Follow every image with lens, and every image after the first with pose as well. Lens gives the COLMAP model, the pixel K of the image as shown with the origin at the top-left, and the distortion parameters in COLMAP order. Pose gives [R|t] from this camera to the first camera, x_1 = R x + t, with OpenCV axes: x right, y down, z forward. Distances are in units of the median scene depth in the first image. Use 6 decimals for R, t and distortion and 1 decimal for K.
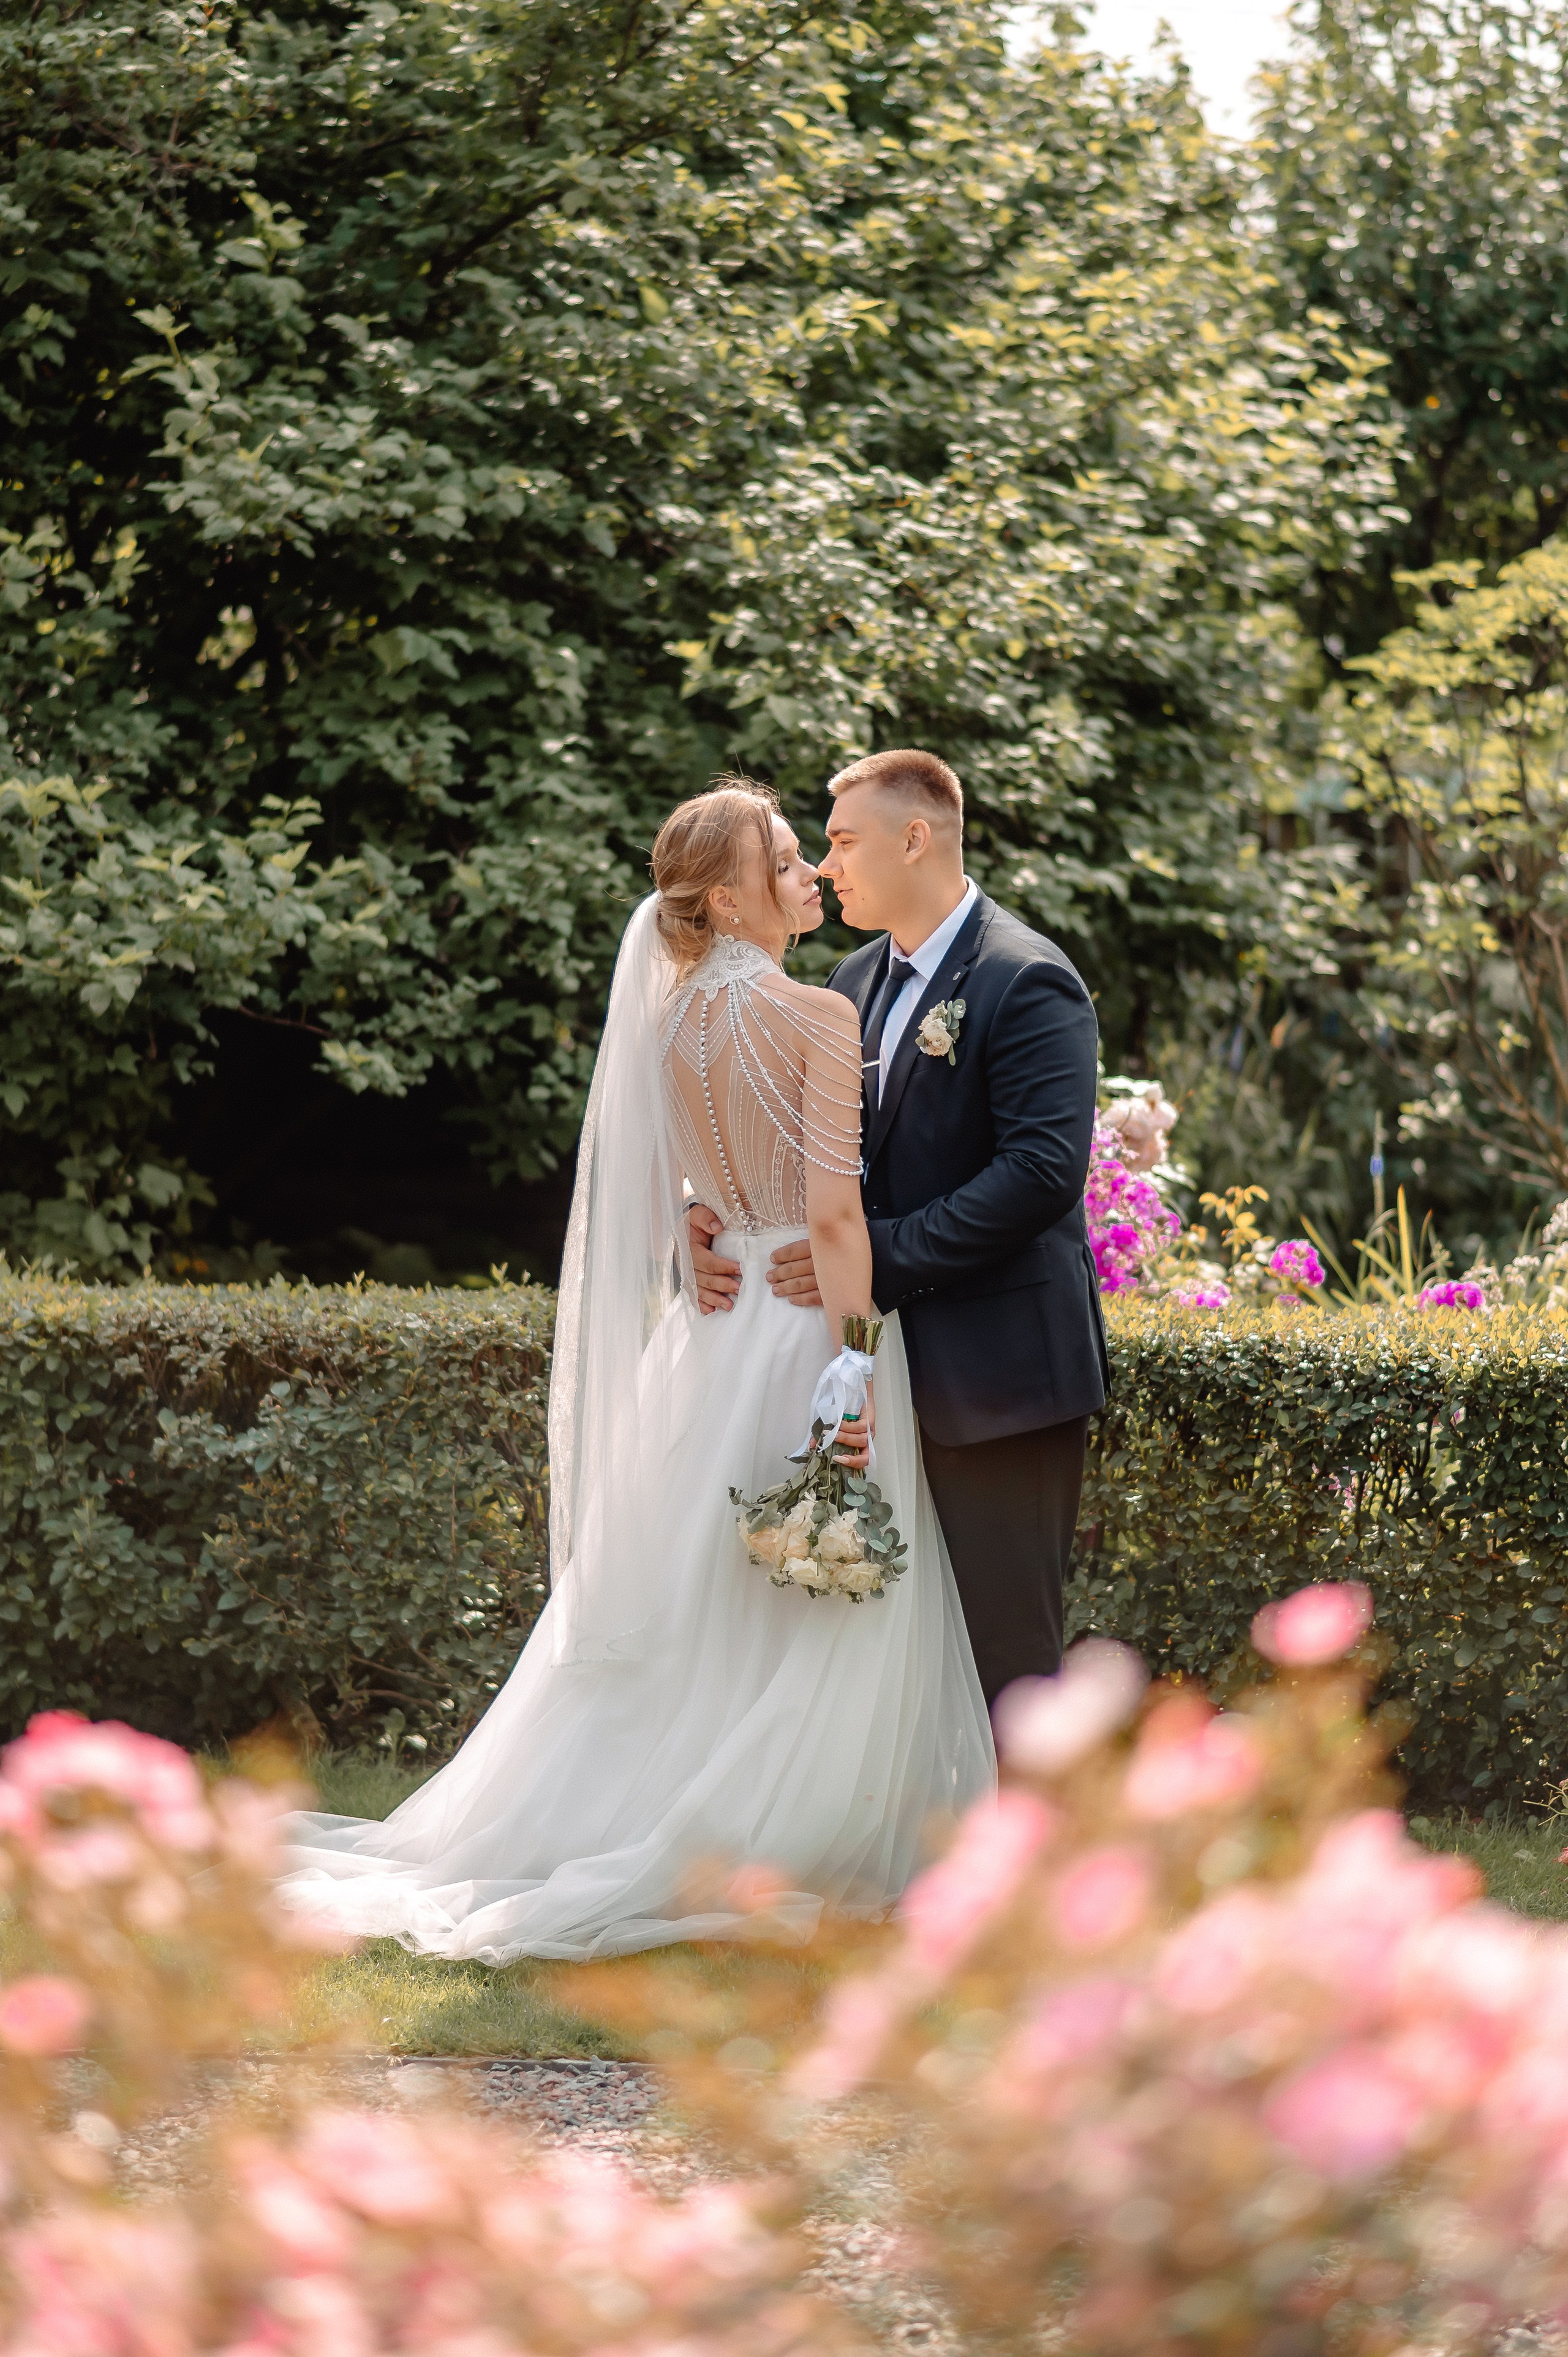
lens RADIAL K [[5976.8, 0, 785.3], [0, 5976.8, 1105.2], [0, 0, 1]] dist [0.045722, -0.204663]
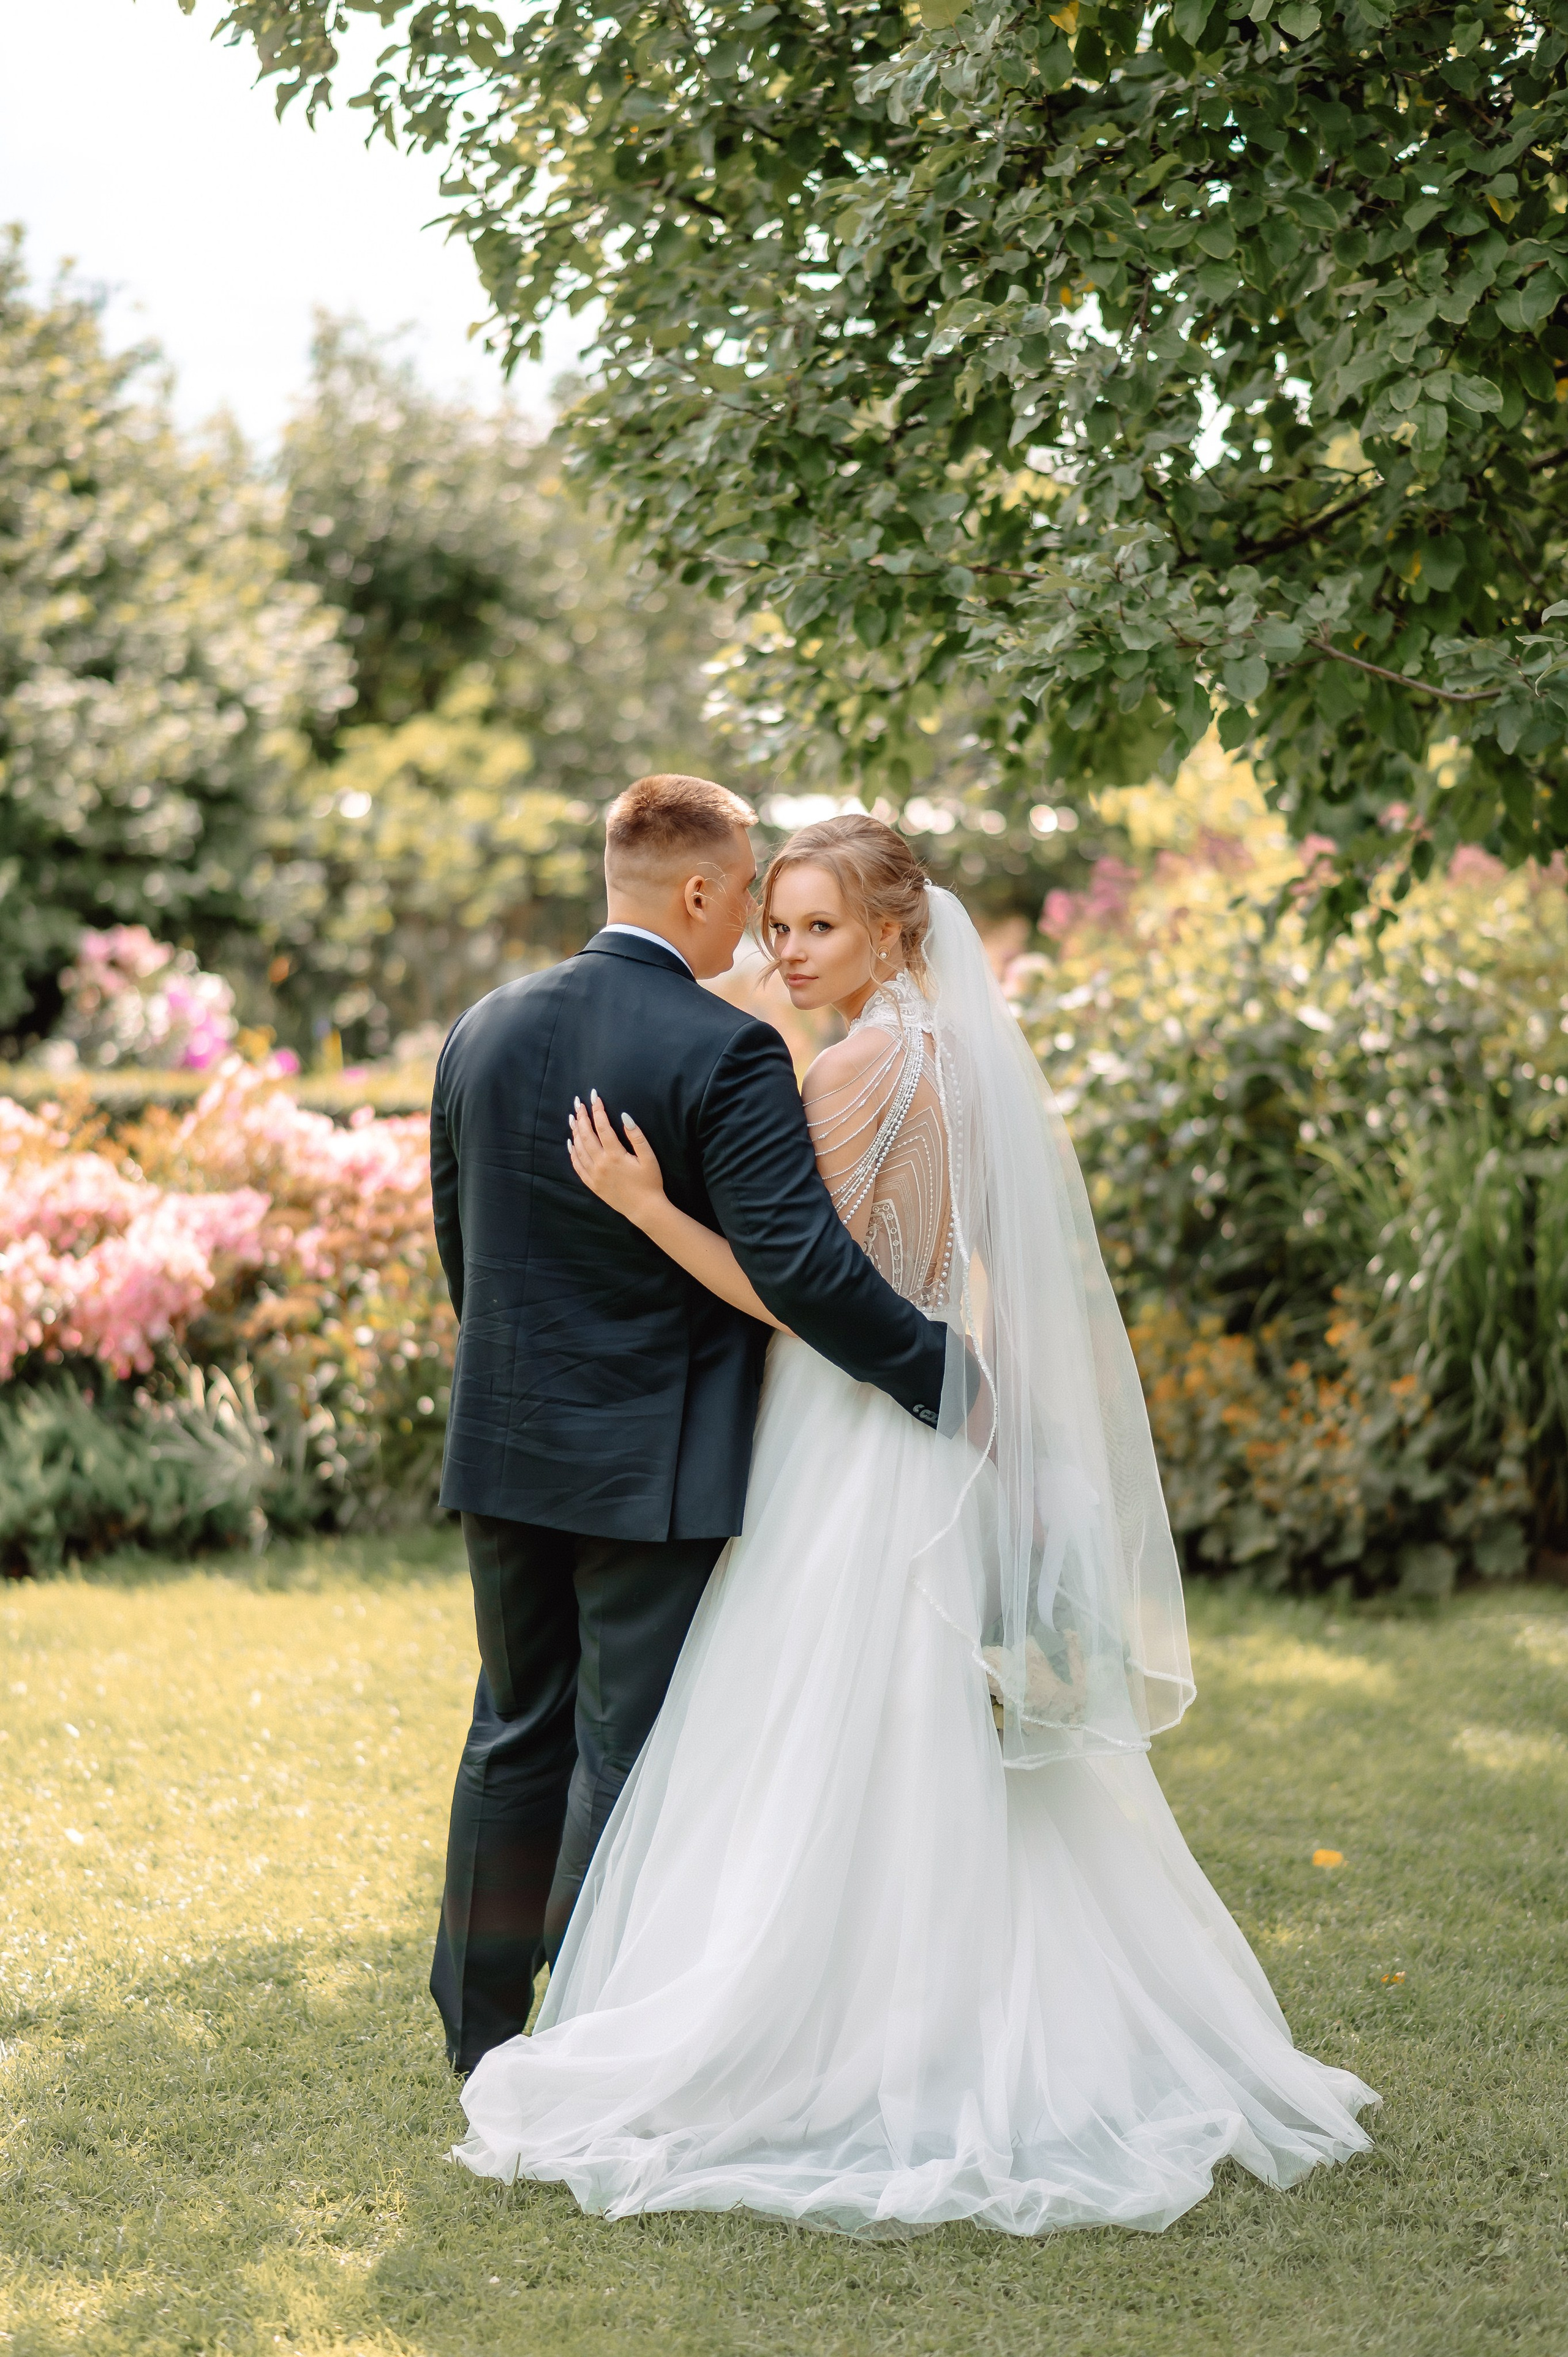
lens RADIAL K [[5977.6, 0, 785.3], [0, 5977.6, 1105.2], [0, 0, 1]] dist [0.045722, -0.204663]
pose [[0.986514, 0.013712, 0.163104, -0.083326], [-0.013912, 0.999903, 0.000088, 0.035831], [-0.163087, -0.002356, 0.986609, -1.101147]]
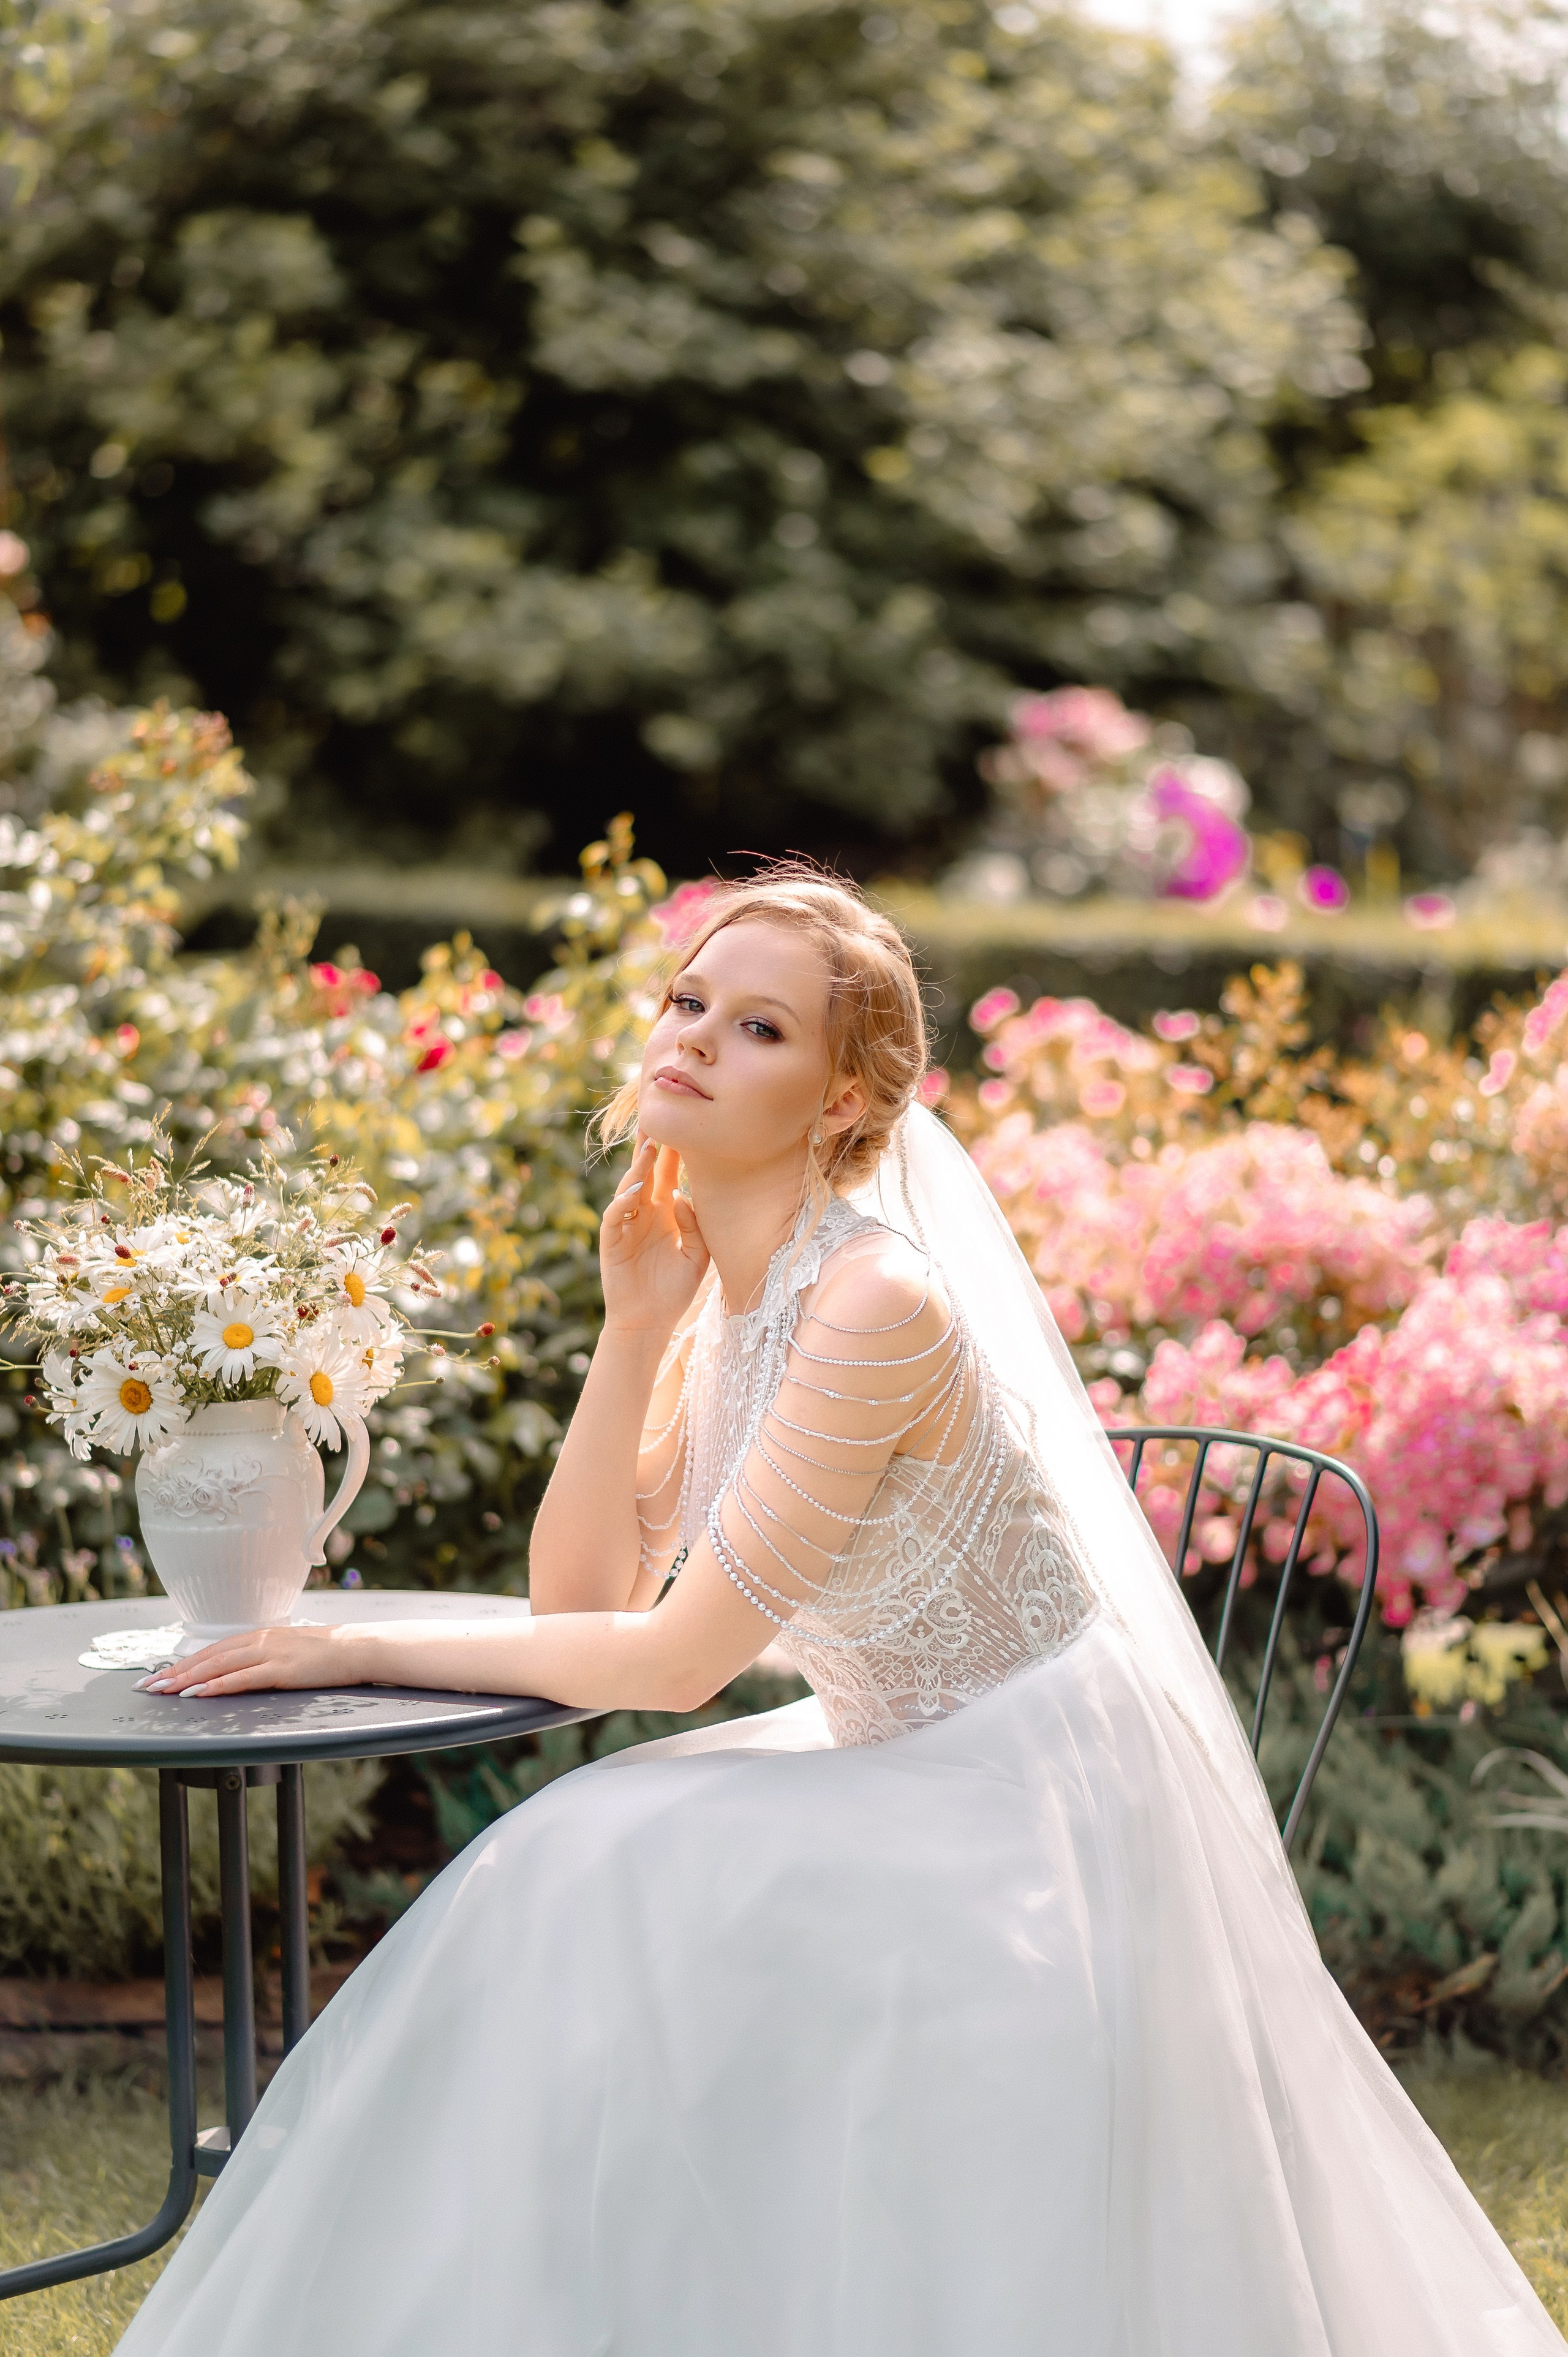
lens RADIAL K [[5685.1, 0, 784.0], [0, 5685.1, 1178.5], [0, 0, 1]] dist [-0.005332, -0.075184]
pose [[0.998826, 0.020028, 0.044099, -0.098793], [-0.022330, 0.998380, 0.052339, 0.024772], [-0.042979, -0.053263, 0.997655, -0.379057]]
